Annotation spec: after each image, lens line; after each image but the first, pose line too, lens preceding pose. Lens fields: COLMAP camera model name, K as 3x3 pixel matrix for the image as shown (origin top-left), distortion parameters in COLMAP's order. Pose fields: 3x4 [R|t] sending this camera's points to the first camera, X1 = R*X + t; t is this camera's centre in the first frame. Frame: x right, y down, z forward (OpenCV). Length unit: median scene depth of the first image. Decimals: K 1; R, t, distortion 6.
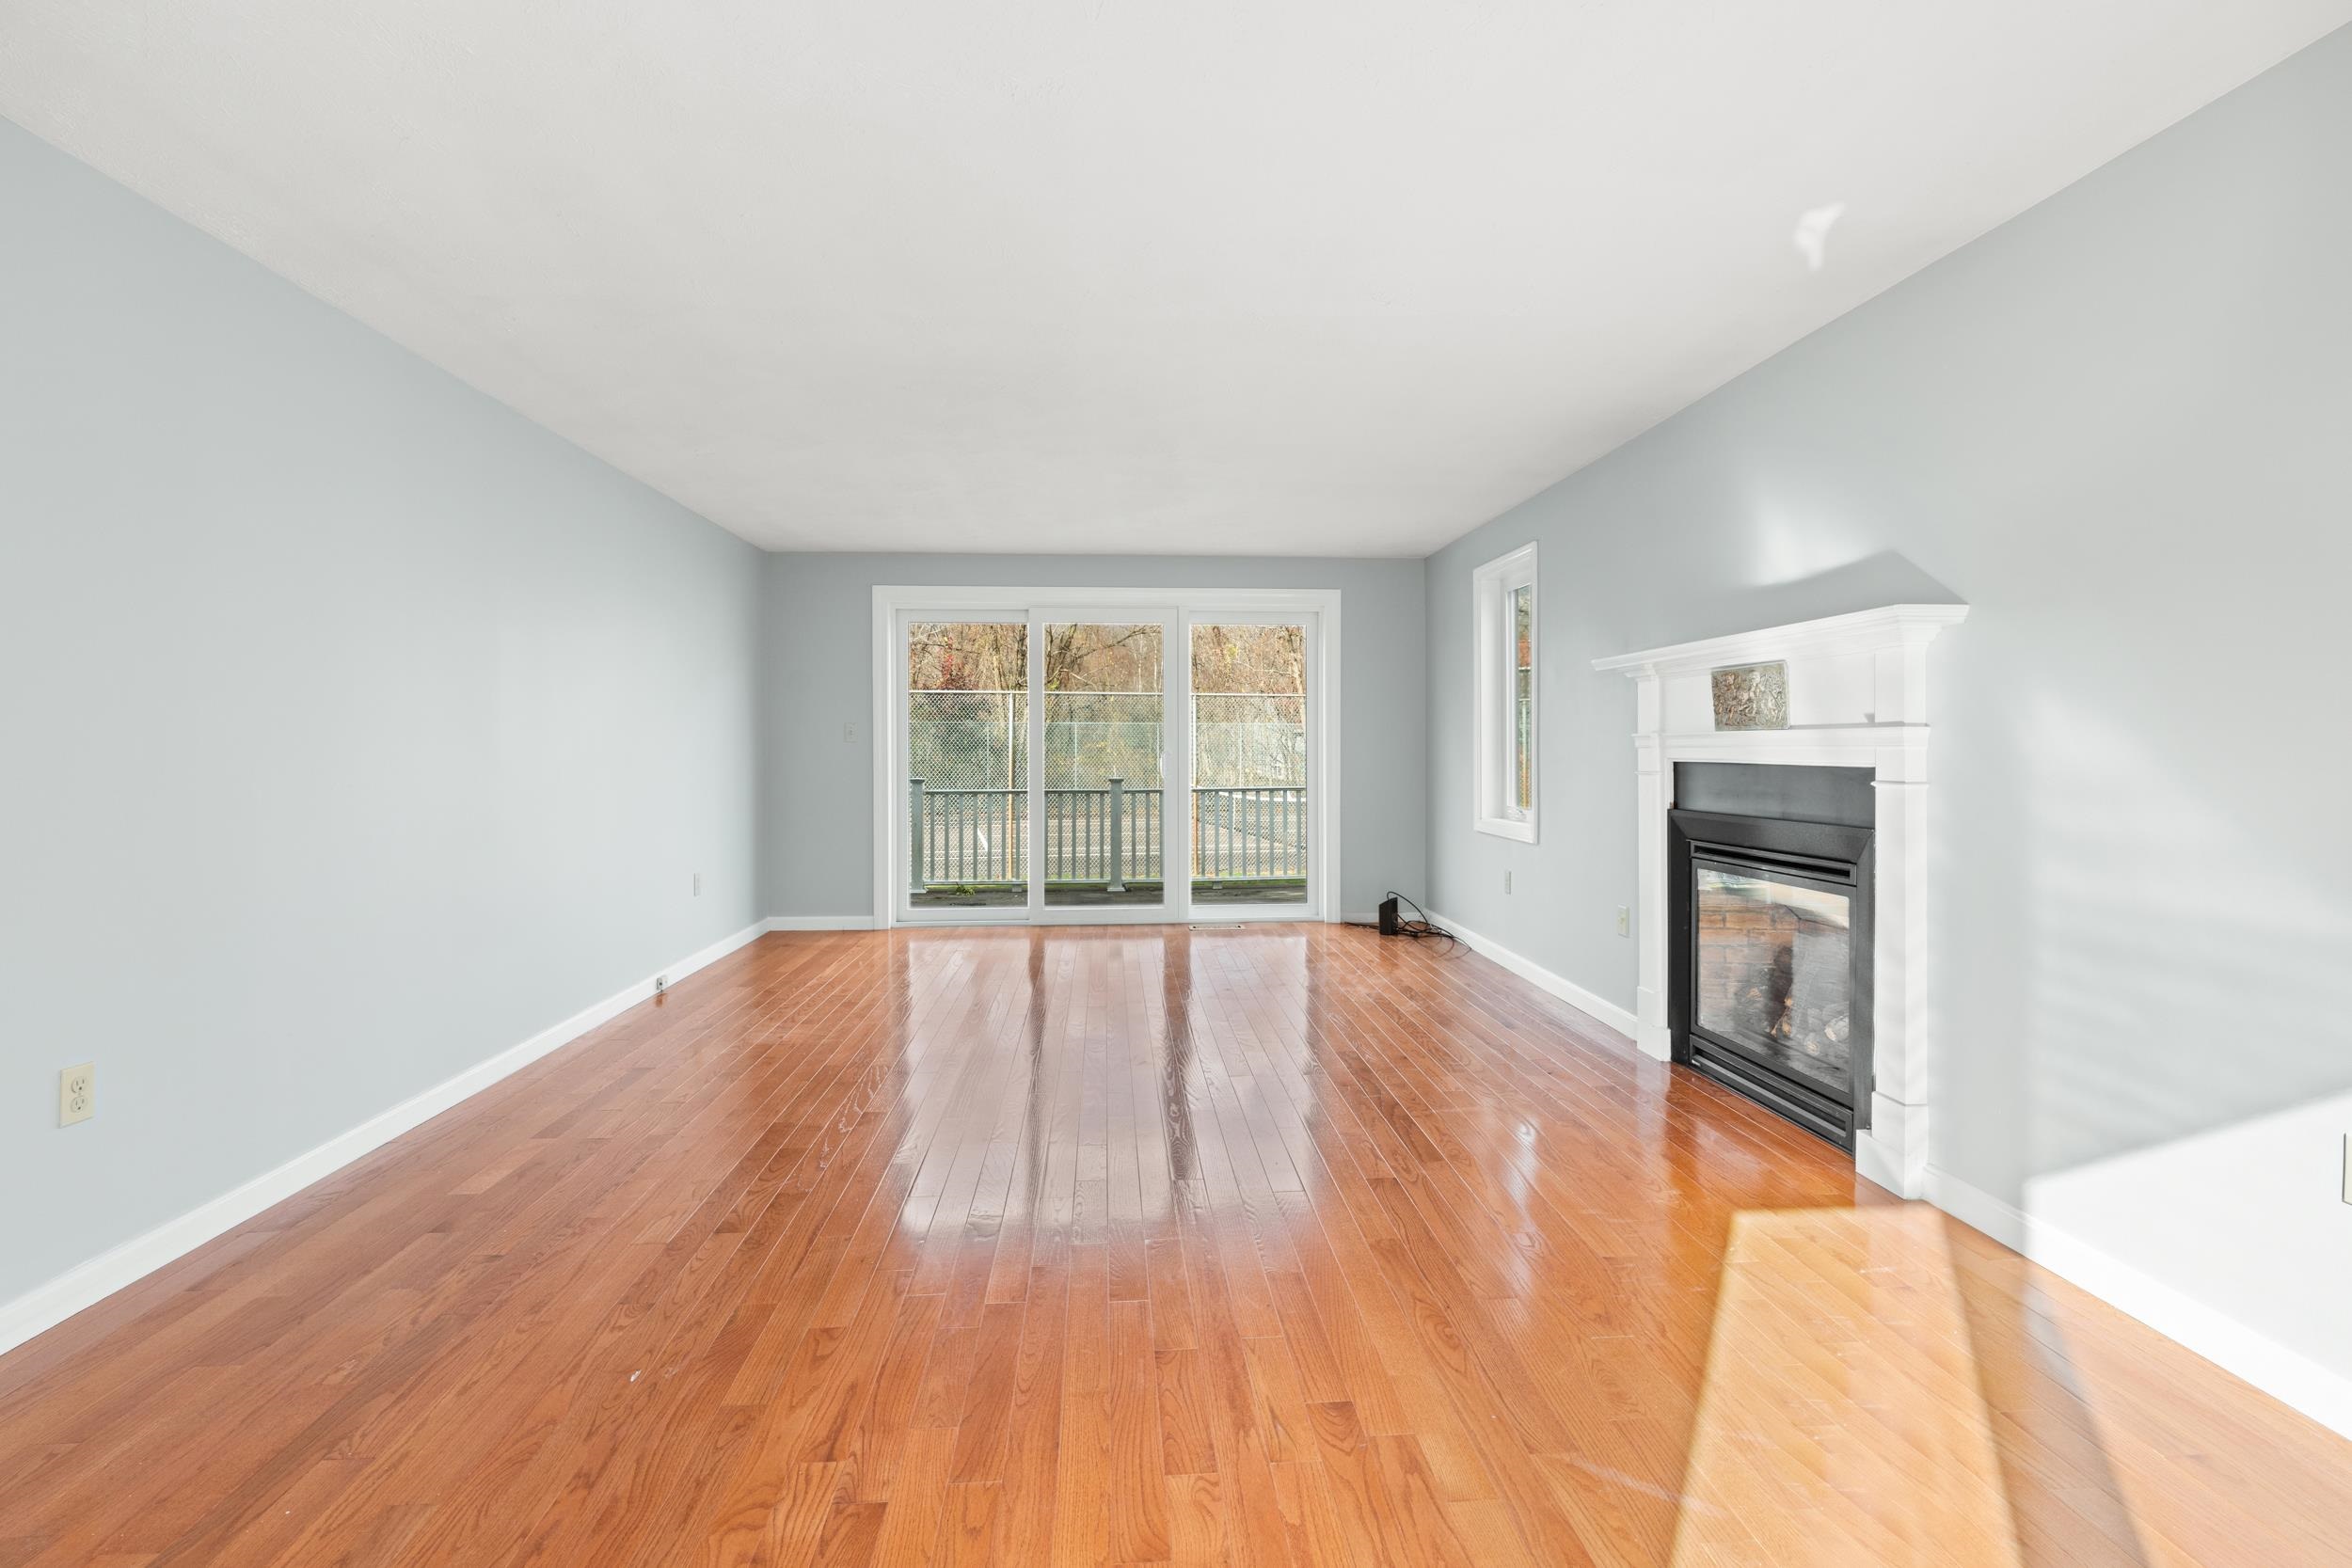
lens RADIAL K [[1066.1, 0, 1186.1], [0, 1066.1, 746.6], [0, 0, 1]] dist [-0.011654, 0.008602]
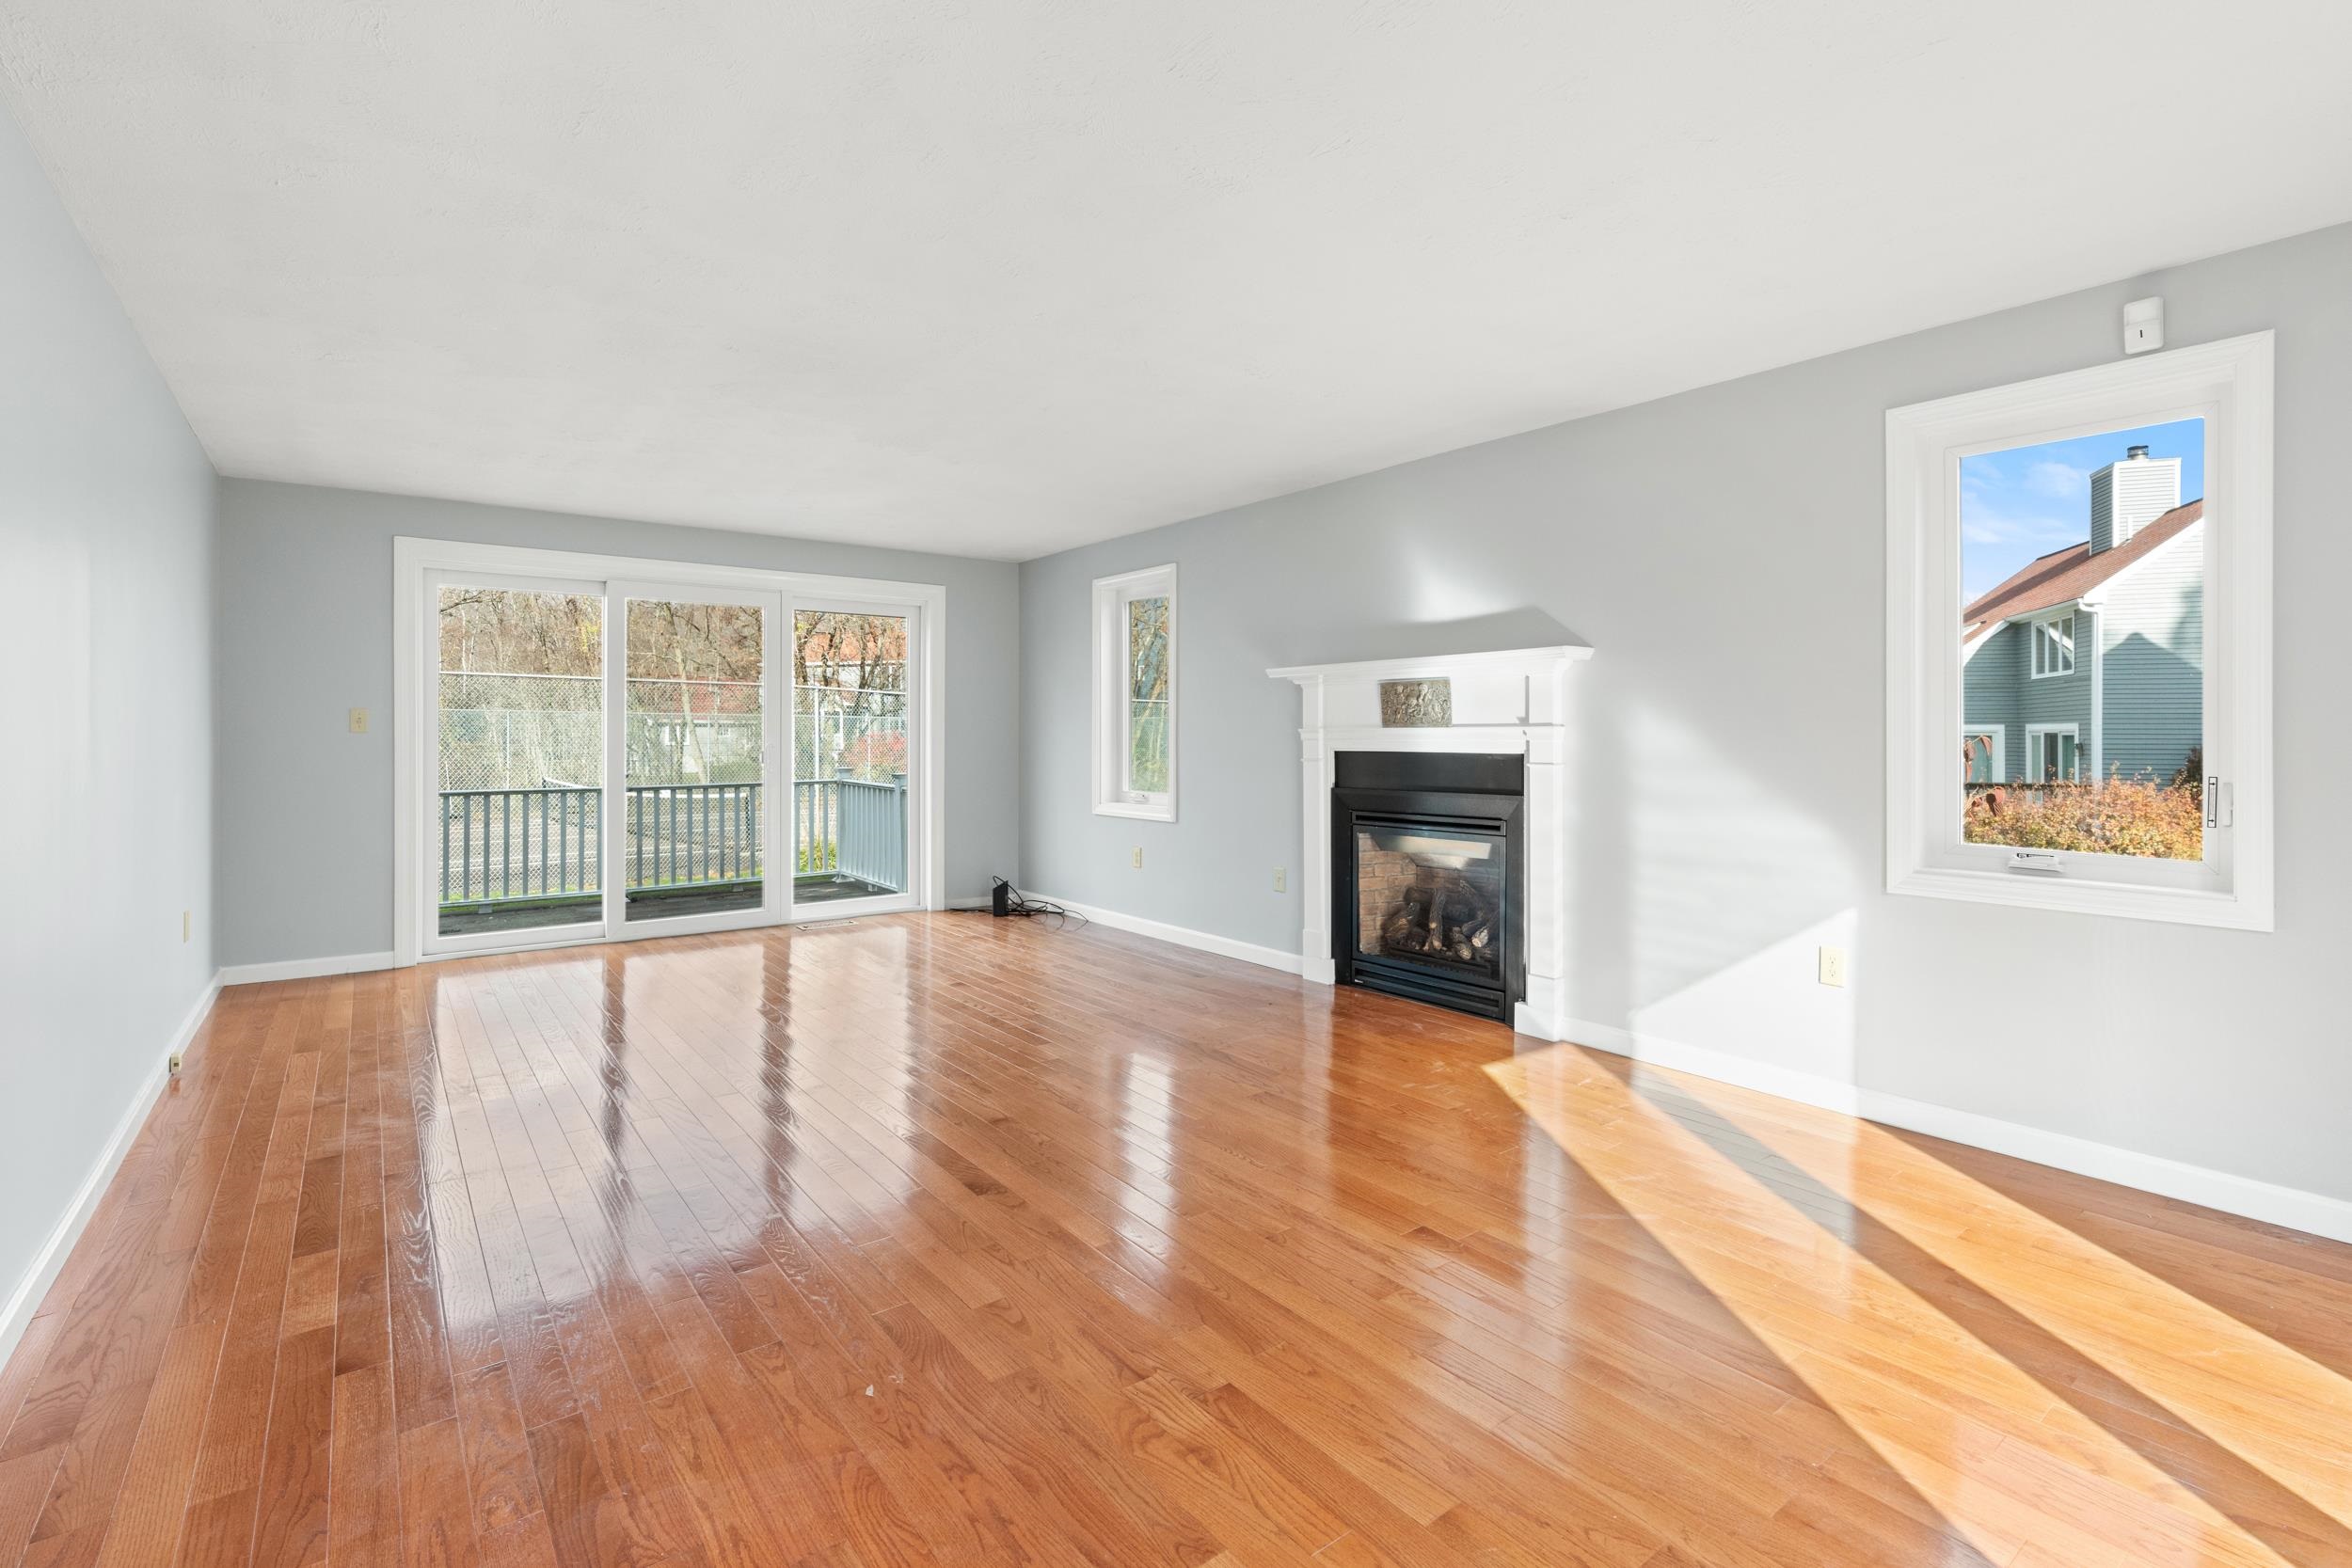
lens RADIAL K [[1066.1, 0, 1186.1], [0, 1066.1, 746.6], [0, 0, 1]] dist [-0.011654, 0.008602]
pose [[0.837648, -0.002944, 0.546202, -0.392924], [-0.000939, 0.999976, 0.006829, 0.000053], [-0.546209, -0.006233, 0.837626, 0.018898]]
